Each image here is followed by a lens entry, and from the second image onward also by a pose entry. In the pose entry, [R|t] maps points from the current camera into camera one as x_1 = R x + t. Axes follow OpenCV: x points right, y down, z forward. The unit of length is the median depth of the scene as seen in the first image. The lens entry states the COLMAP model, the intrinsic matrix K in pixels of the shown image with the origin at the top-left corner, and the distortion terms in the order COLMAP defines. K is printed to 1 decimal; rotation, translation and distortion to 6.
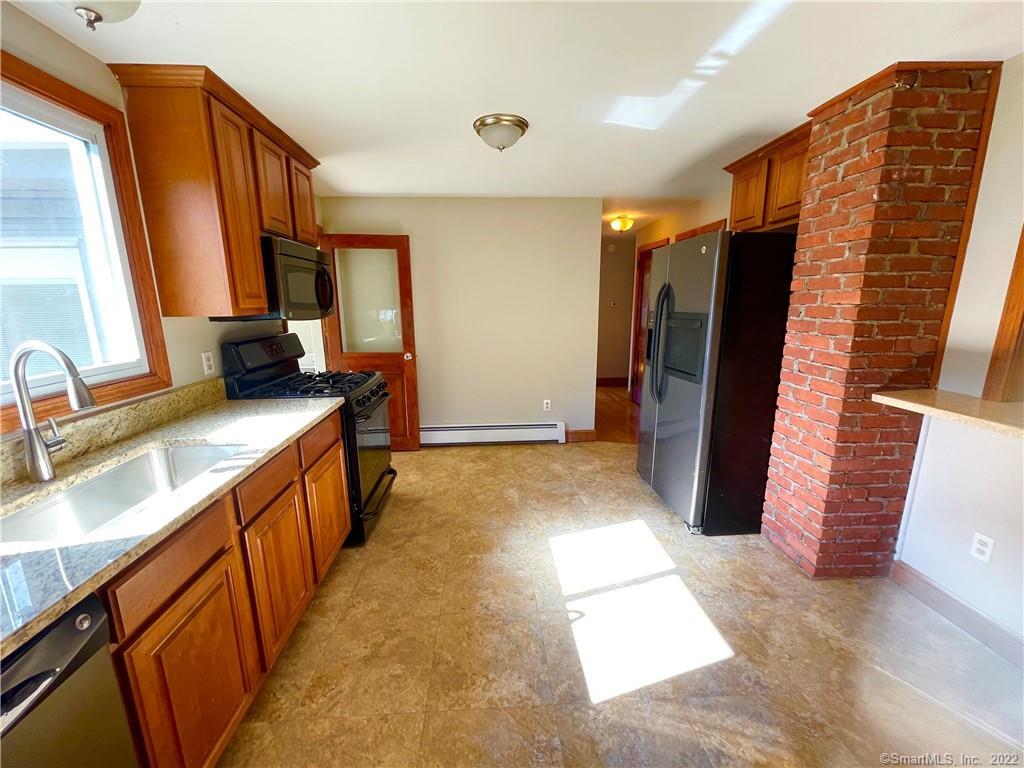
lens RADIAL K [[410.6, 0, 506.9], [0, 410.6, 384.5], [0, 0, 1]] dist [-0.002712, 0.000616]
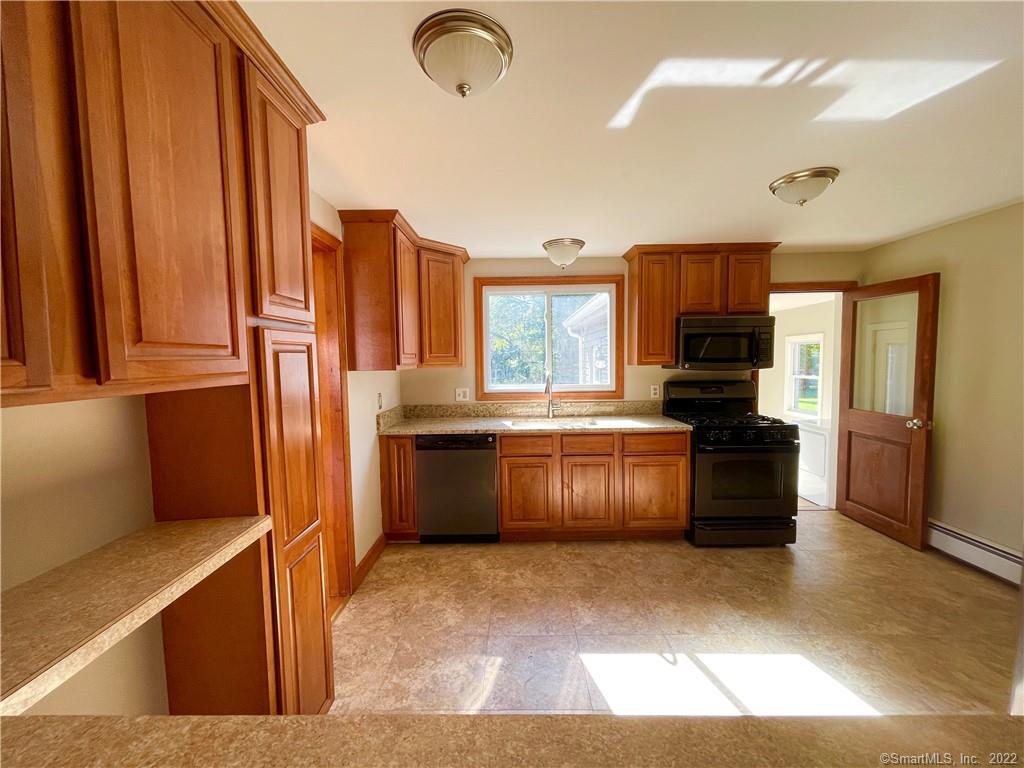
lens RADIAL K [[414.0, 0, 508.3], [0, 414.0, 385.7], [0, 0, 1]] dist [0.001081, 0.000416]
pose [[-0.068264, 0.074993, -0.994845, 1.119390], [-0.184720, 0.978980, 0.086472, -0.119297], [0.980418, 0.189671, -0.052976, 0.496939]]
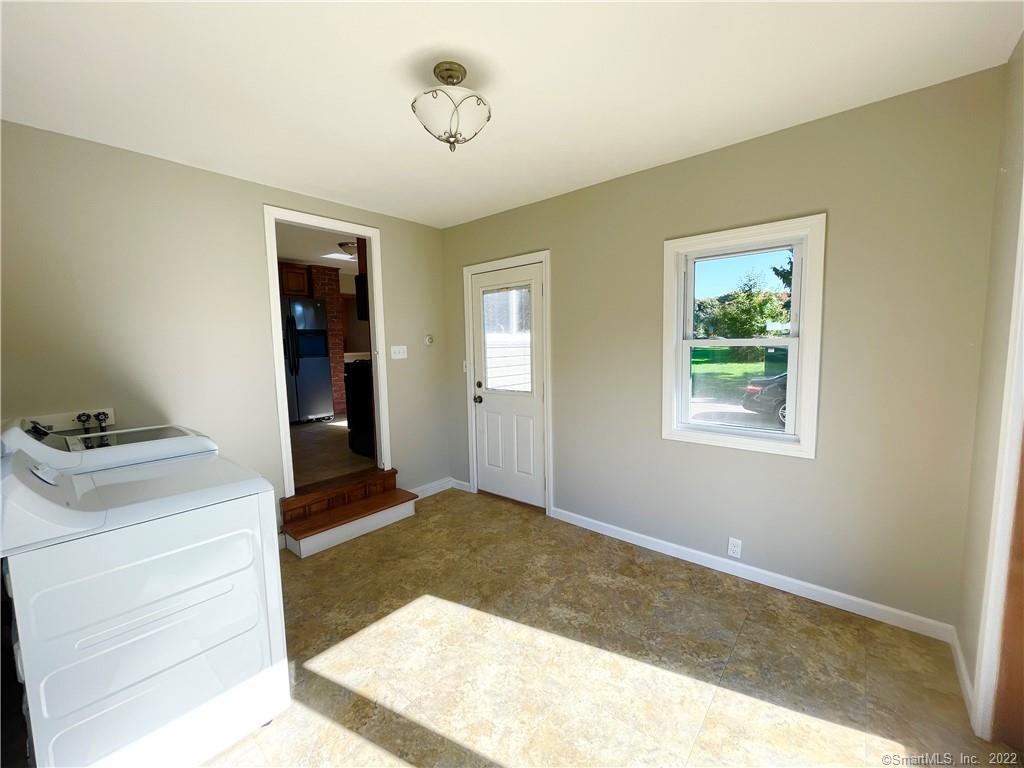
lens RADIAL K [[416.3, 0, 496.4], [0, 416.3, 385.0], [0, 0, 1]] dist [-0.000470, 0.000134]
pose [[-0.697637, -0.044315, 0.715079, -2.470301], [0.171187, 0.958865, 0.226435, -0.283978], [-0.695699, 0.280382, -0.661354, 2.373788]]
